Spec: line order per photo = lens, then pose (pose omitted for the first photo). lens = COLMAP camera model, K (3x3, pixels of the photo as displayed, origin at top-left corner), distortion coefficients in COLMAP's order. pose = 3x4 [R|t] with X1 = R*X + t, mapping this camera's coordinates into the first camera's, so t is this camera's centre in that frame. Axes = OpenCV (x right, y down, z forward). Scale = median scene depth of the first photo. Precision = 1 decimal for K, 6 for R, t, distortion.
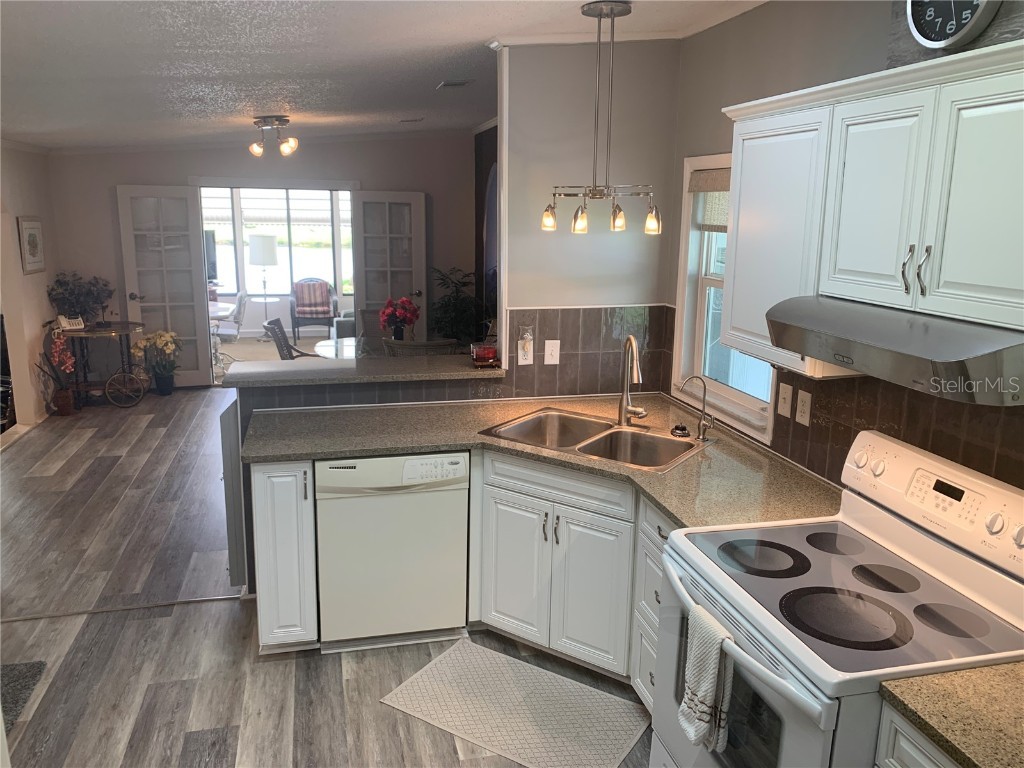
lens RADIAL K [[775.4, 0, 504.4], [0, 775.4, 379.9], [0, 0, 1]] dist [0.043616, -0.056071]
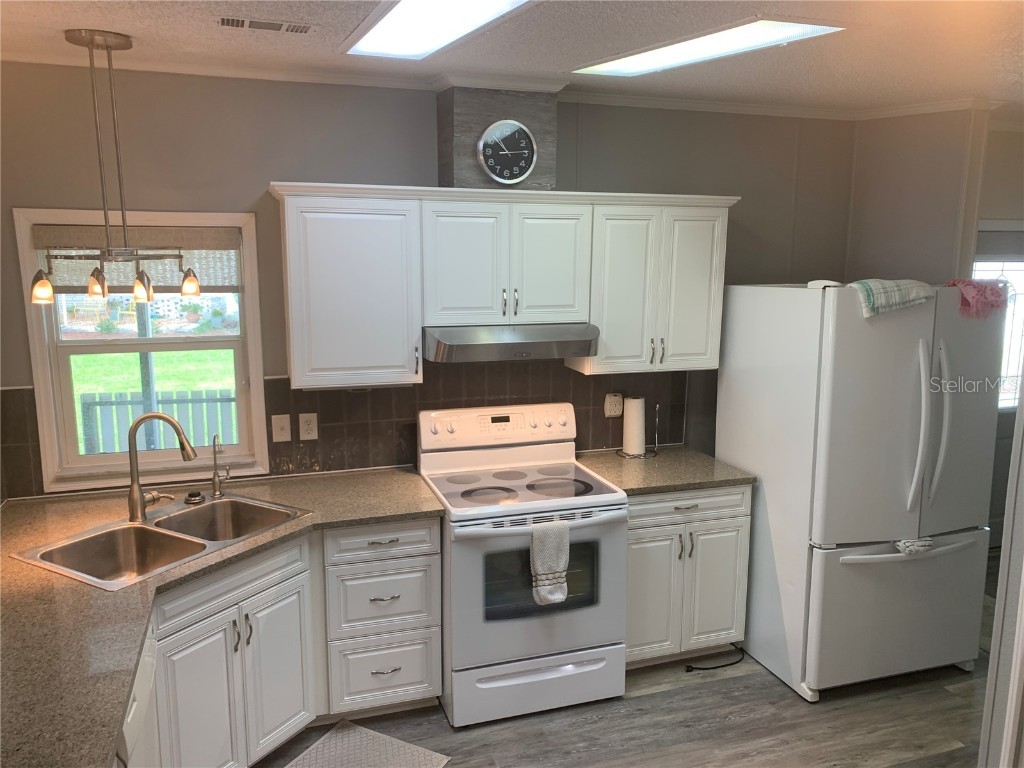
lens RADIAL K [[775.4, 0, 513.9], [0, 775.4, 384.7], [0, 0, 1]] dist [0.043616, -0.056071]
pose [[-0.087754, -0.181320, 0.979501, -0.805563], [0.211763, 0.957424, 0.196205, -0.192403], [-0.973373, 0.224640, -0.045621, 0.696992]]
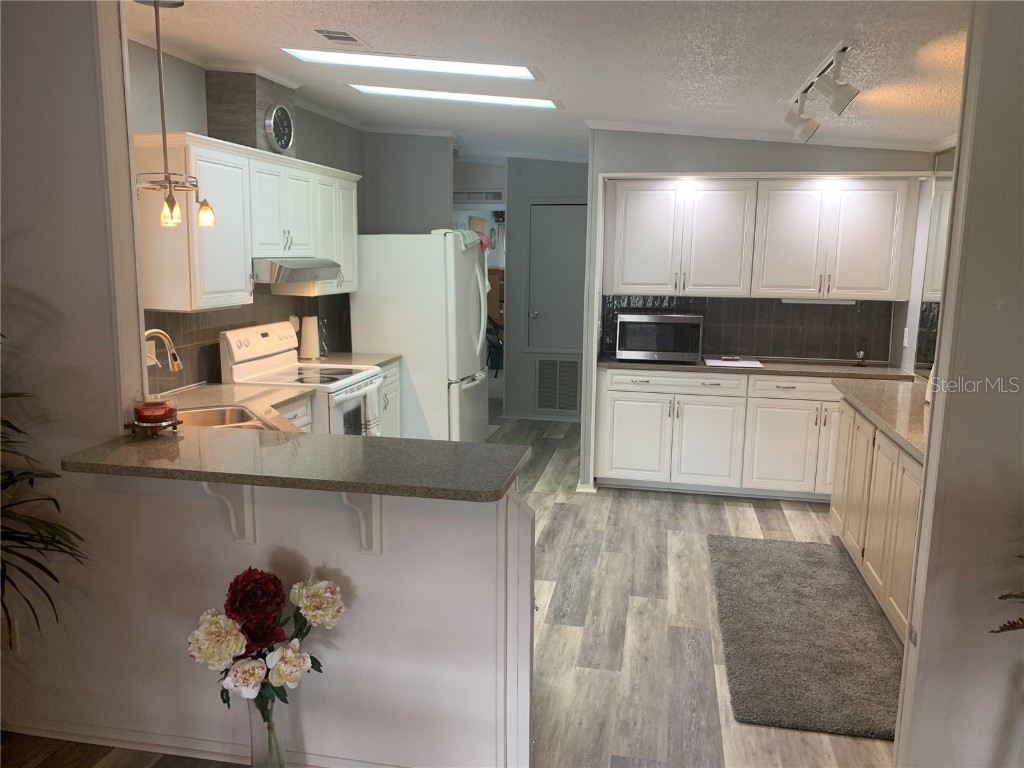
lens RADIAL K [[775.4, 0, 512.2], [0, 775.4, 383.6], [0, 0, 1]] dist [0.043616, -0.056071]
pose [[-0.908283, -0.096658, 0.407037, -0.722318], [0.064653, 0.928824, 0.364837, -0.355610], [-0.413331, 0.357692, -0.837385, 1.821006]]
